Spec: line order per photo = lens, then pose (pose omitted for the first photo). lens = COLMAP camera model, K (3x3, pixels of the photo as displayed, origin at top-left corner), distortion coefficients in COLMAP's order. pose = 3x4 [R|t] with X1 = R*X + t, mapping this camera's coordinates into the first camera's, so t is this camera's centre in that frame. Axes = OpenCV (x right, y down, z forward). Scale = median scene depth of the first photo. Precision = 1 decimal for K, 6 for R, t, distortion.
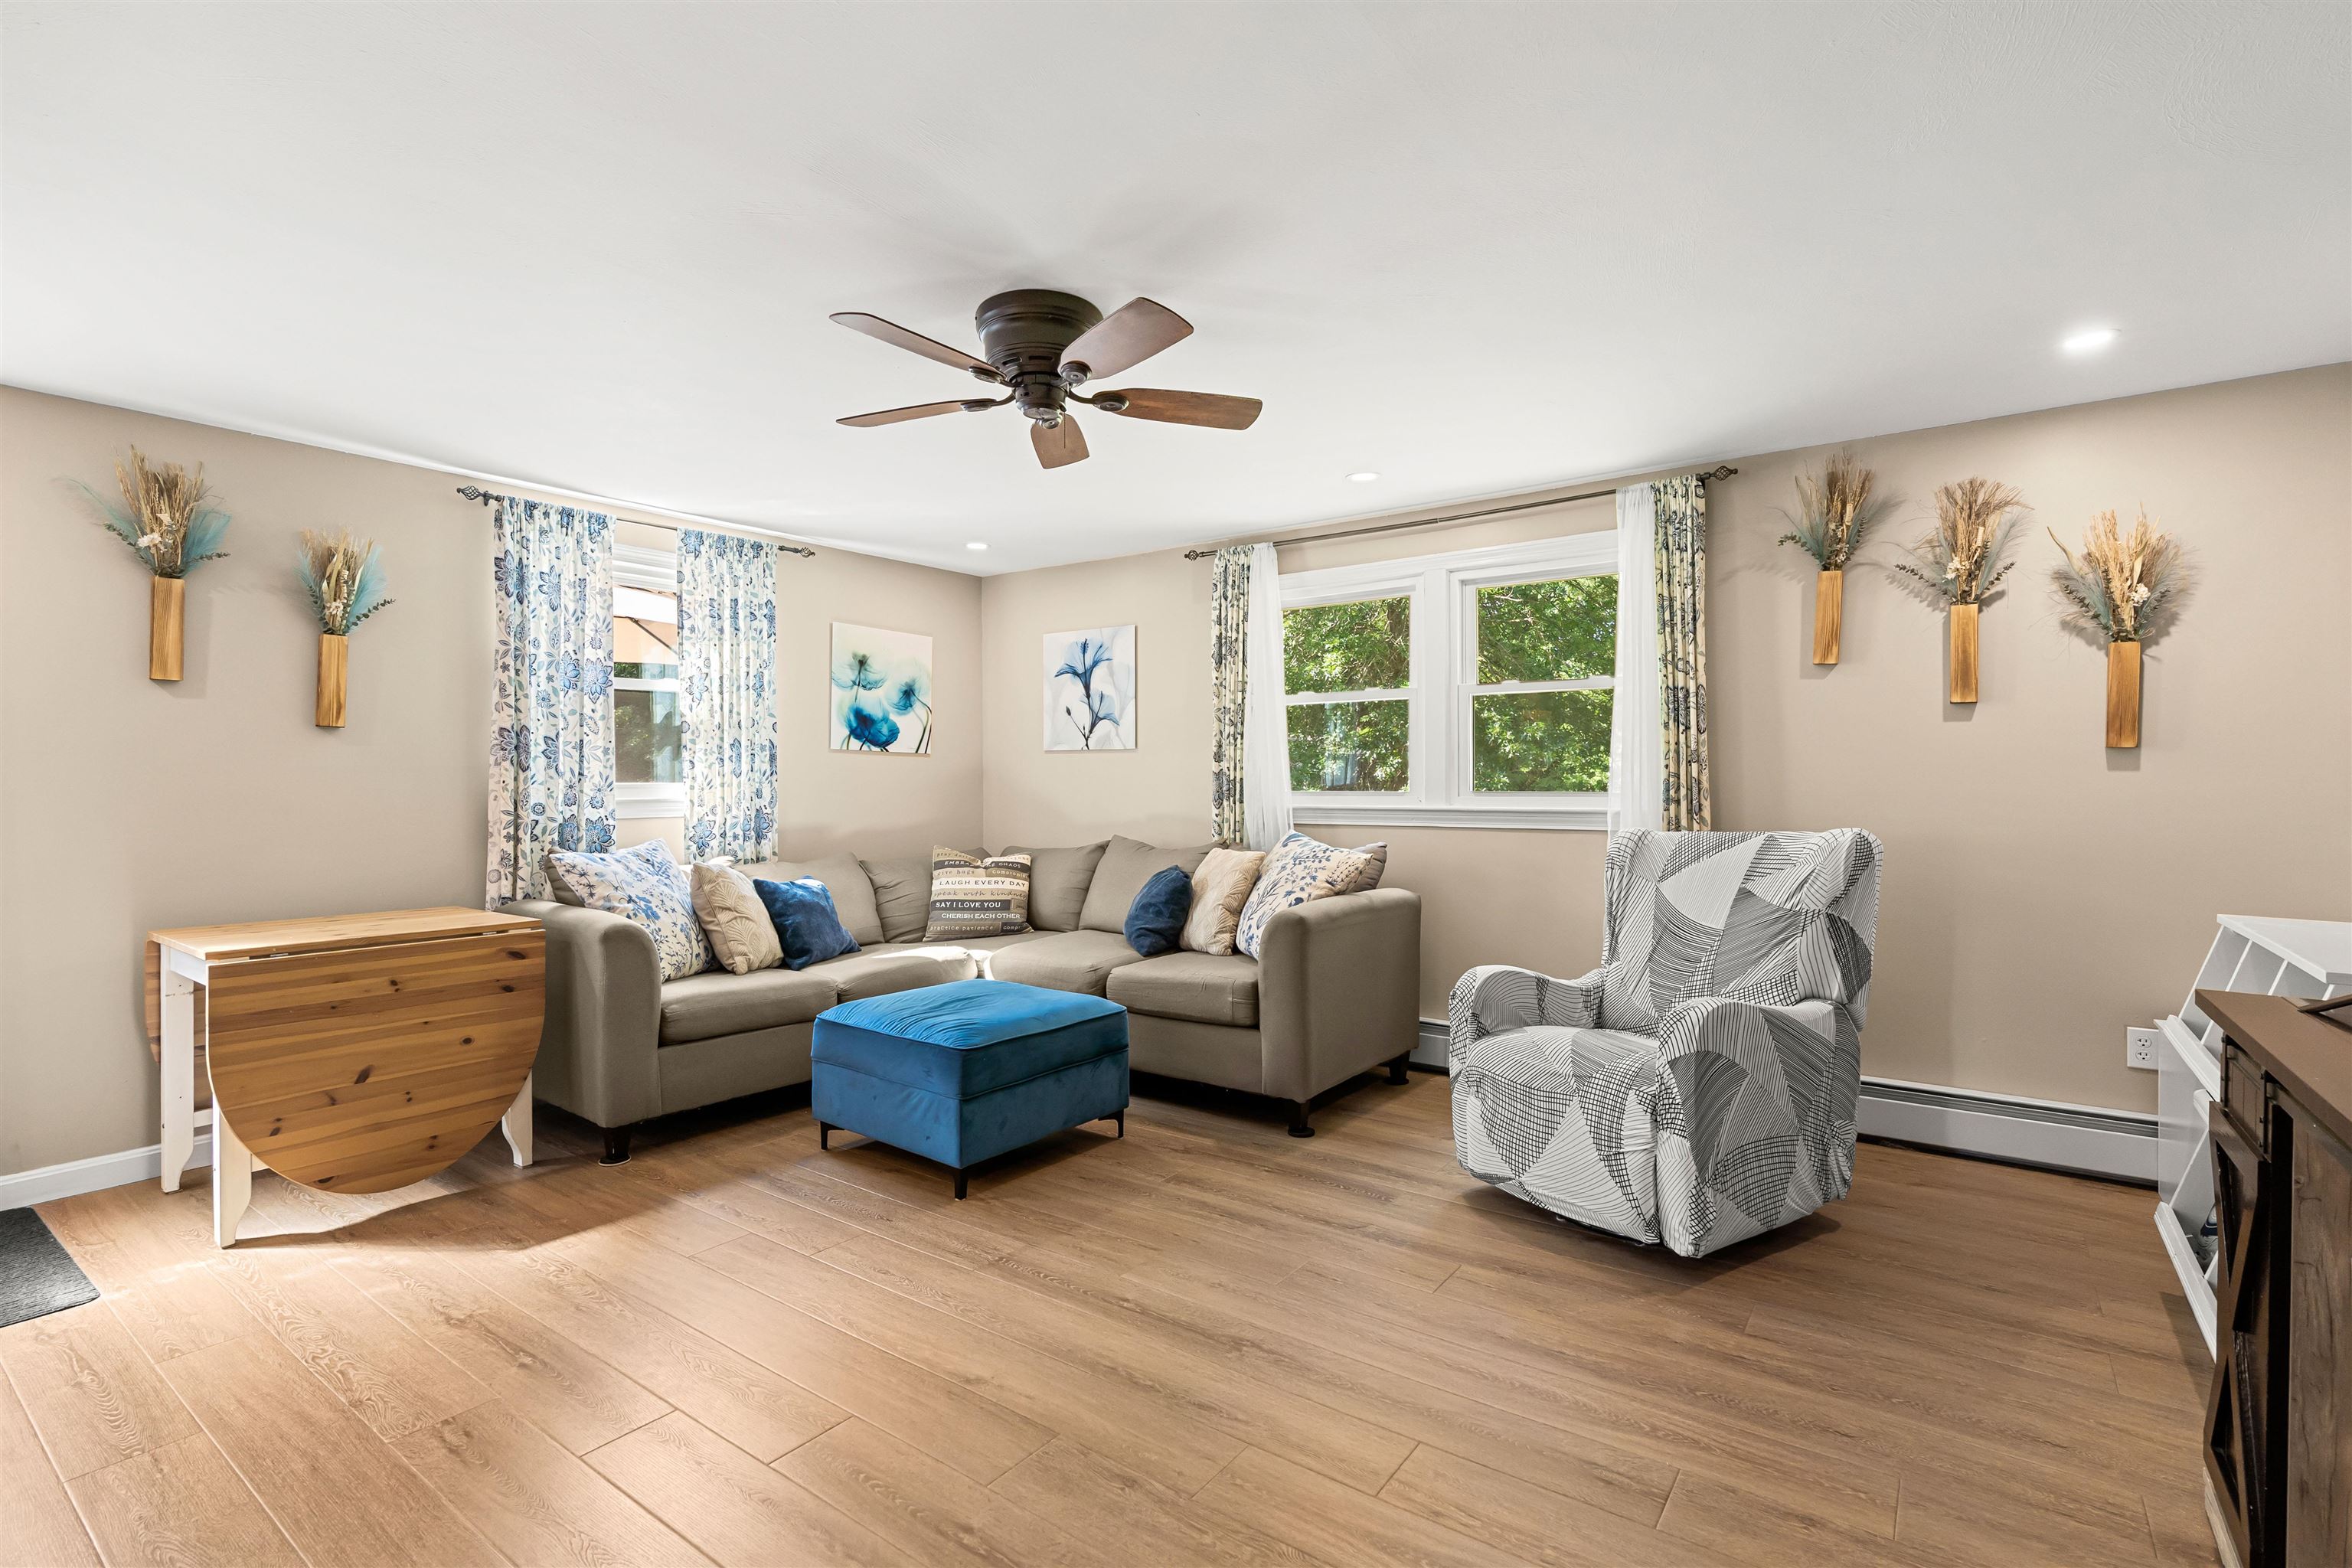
lens RADIAL K [[1073.8, 0, 1187.9], [0, 1073.8, 783.6], [0, 0, 1]] dist [-0.012873, 0.005691]
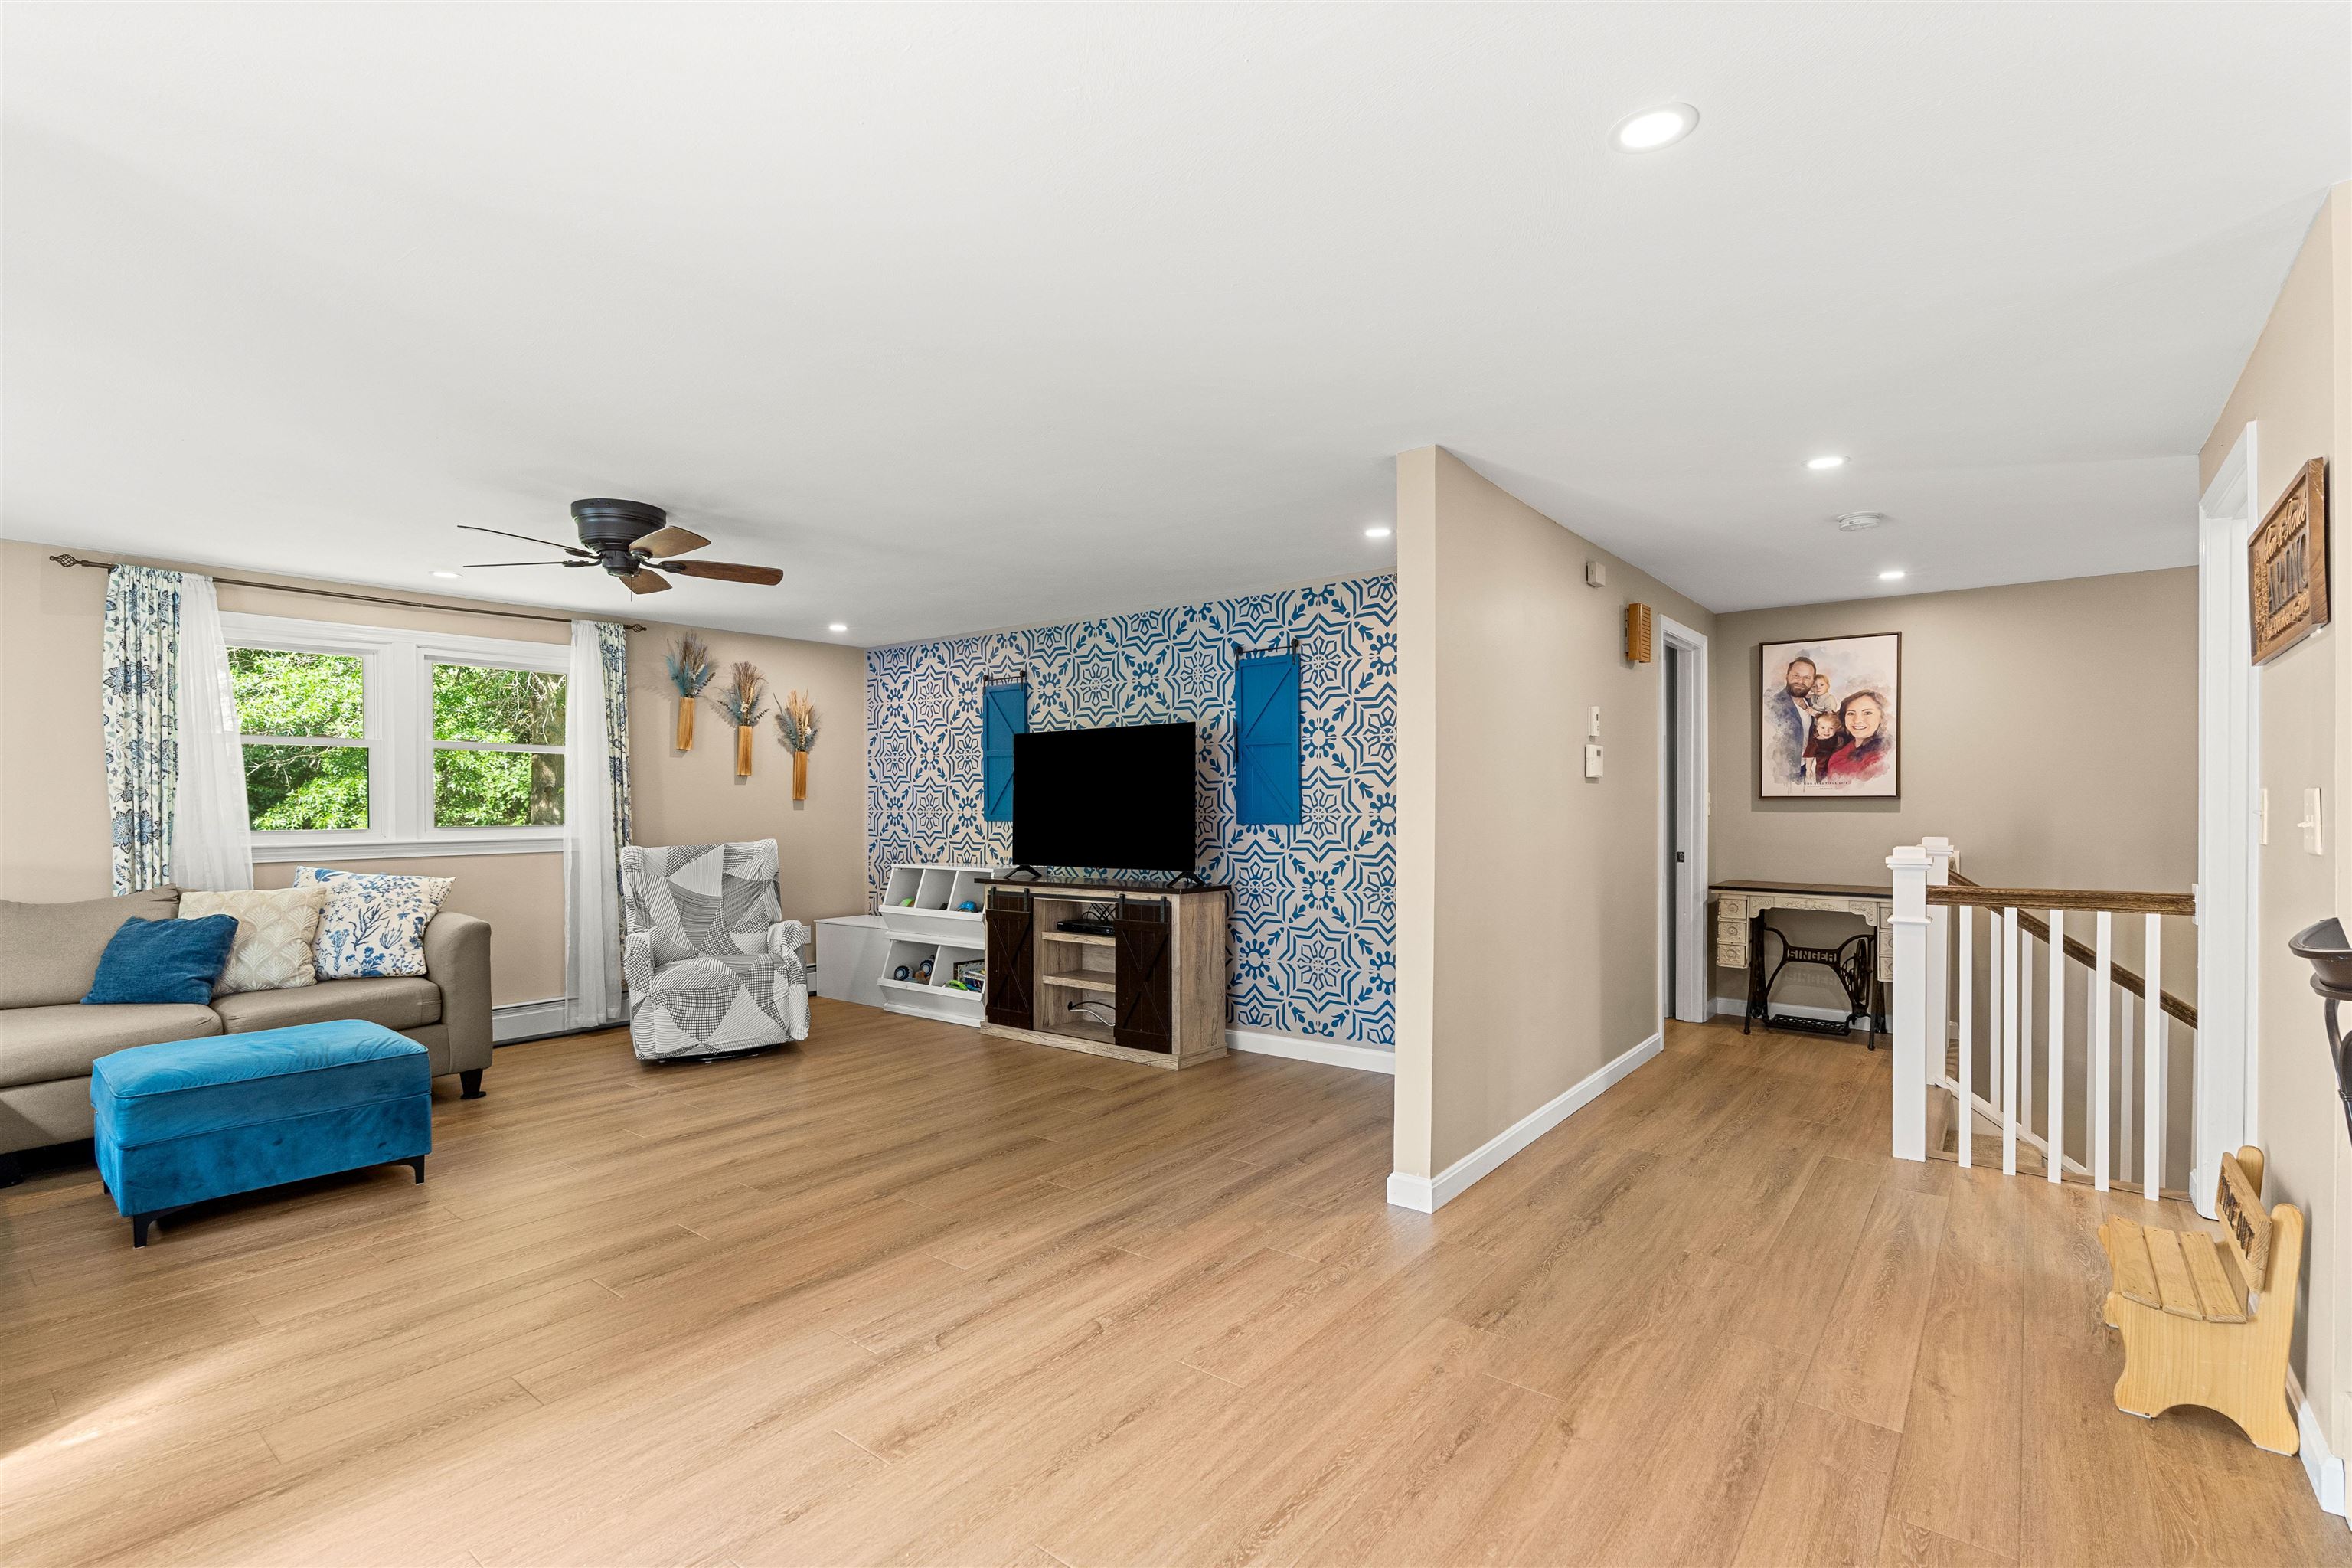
lens RADIAL K [[1073.8, 0, 1179.7], [0, 1073.8, 820.5], [0, 0, 1]] dist [-0.012873, 0.005691]
pose [[0.046805, -0.011852, 0.998834, -1.069315], [0.009751, 0.999887, 0.011408, -0.007104], [-0.998856, 0.009206, 0.046916, 0.100825]]
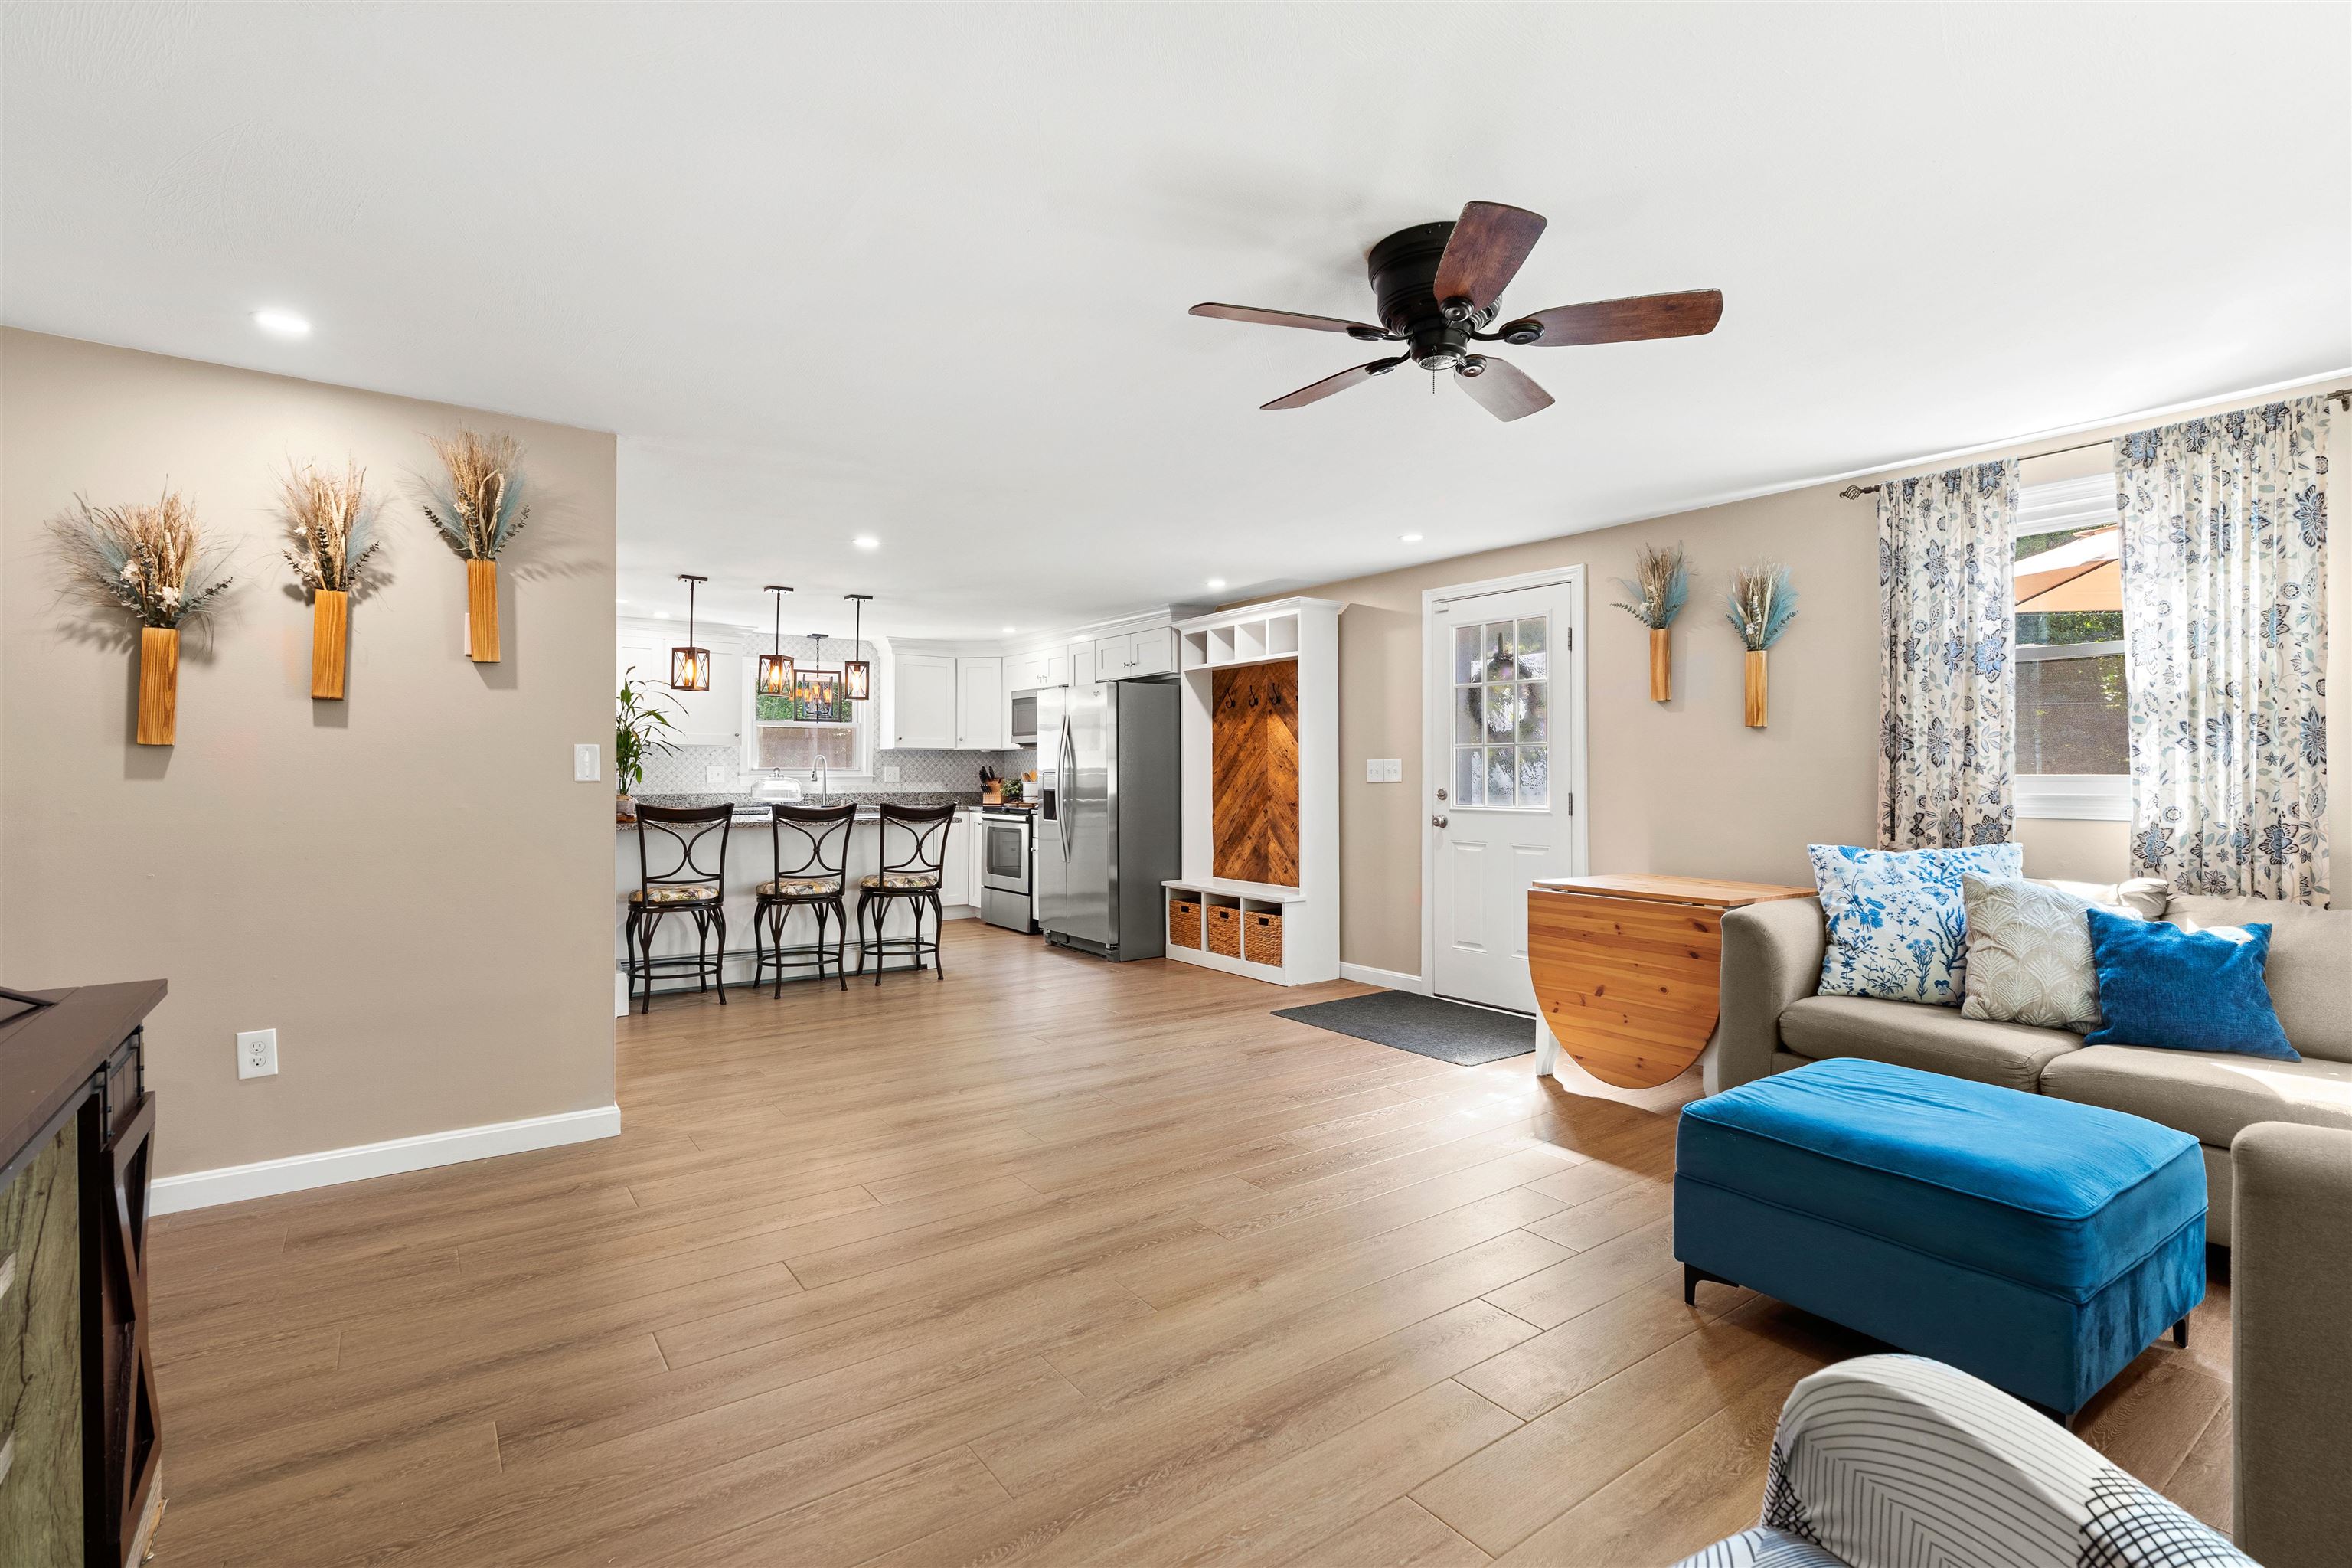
lens RADIAL K [[1073.8, 0, 1191.1], [0, 1073.8, 780.0], [0, 0, 1]] dist [-0.012873, 0.005691]
pose [[-0.306752, 0.008182, -0.951754, 0.521438], [-0.004804, 0.999937, 0.010144, -0.002202], [0.951777, 0.007684, -0.306693, 0.720920]]
